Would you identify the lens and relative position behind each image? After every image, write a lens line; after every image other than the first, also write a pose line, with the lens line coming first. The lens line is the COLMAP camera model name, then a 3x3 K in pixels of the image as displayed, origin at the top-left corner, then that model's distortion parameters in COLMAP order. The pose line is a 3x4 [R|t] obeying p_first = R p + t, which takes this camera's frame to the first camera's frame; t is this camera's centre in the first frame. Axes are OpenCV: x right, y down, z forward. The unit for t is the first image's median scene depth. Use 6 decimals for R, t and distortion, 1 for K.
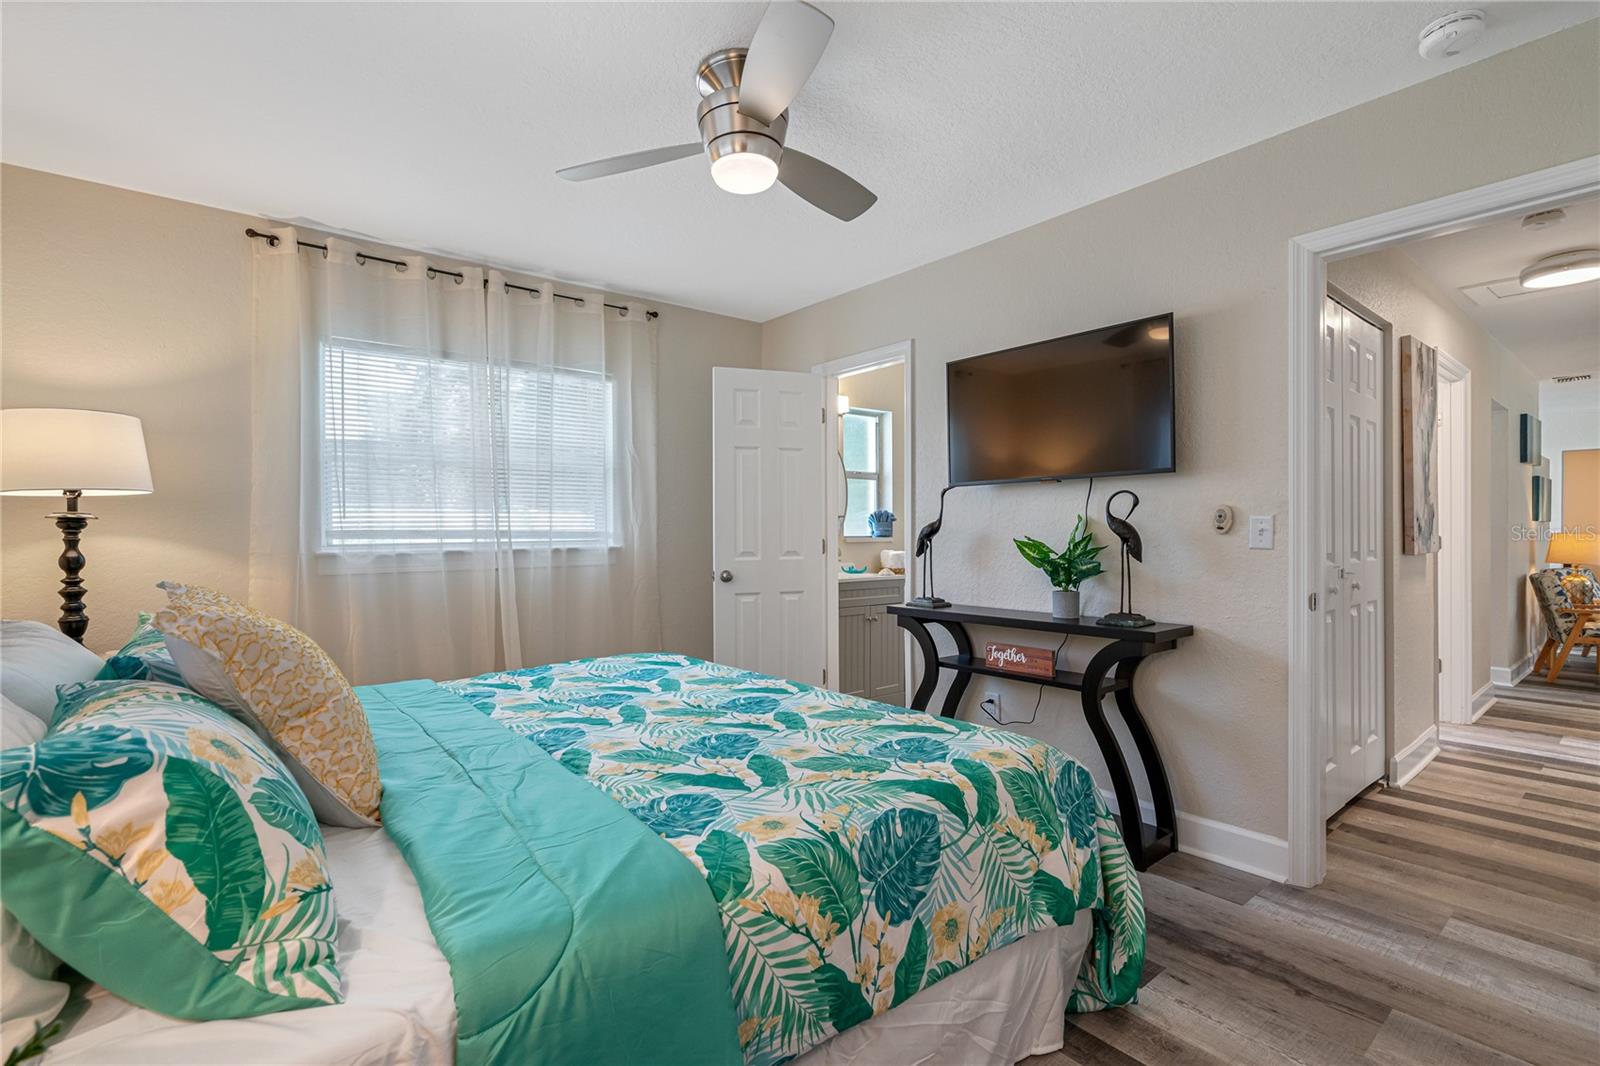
lens RADIAL K [[746.3, 0, 789.2], [0, 746.3, 526.0], [0, 0, 1]] dist [-0.004084, 0.004405]
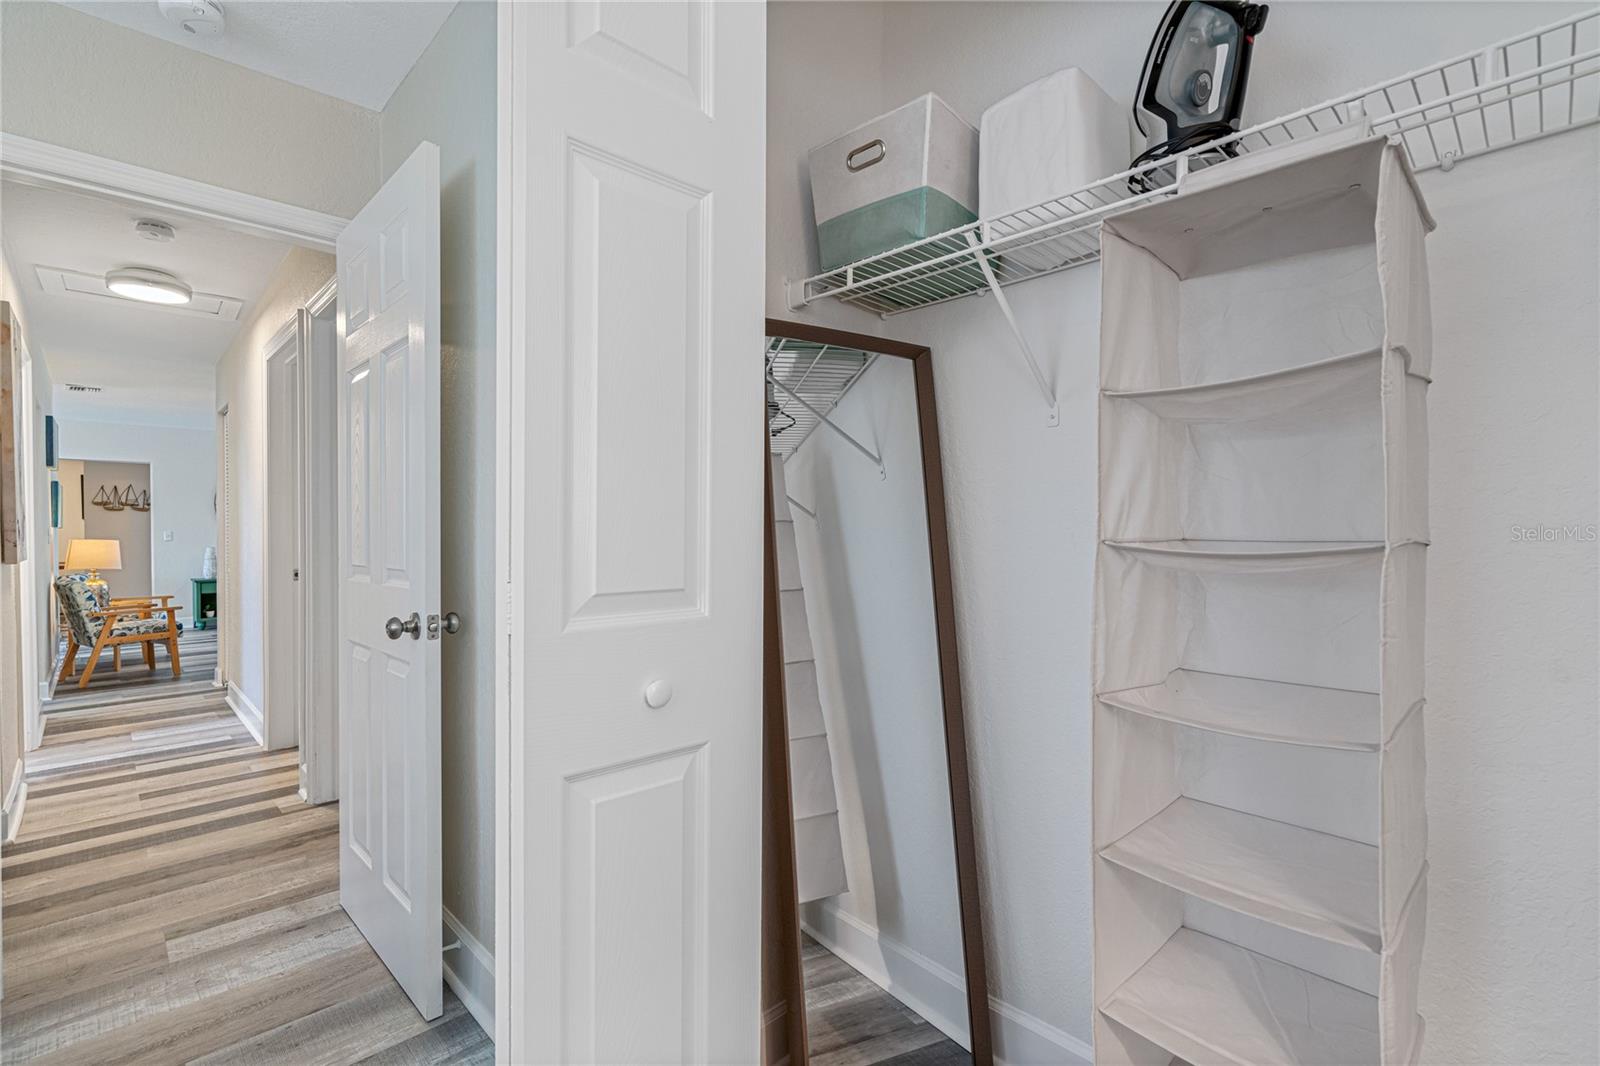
lens RADIAL K [[746.3, 0, 785.9], [0, 746.3, 538.3], [0, 0, 1]] dist [-0.004084, 0.004405]
pose [[-0.070089, -0.008864, 0.997501, -0.067592], [0.005405, 0.999942, 0.009266, 0.005929], [-0.997526, 0.006041, -0.070037, 0.174484]]
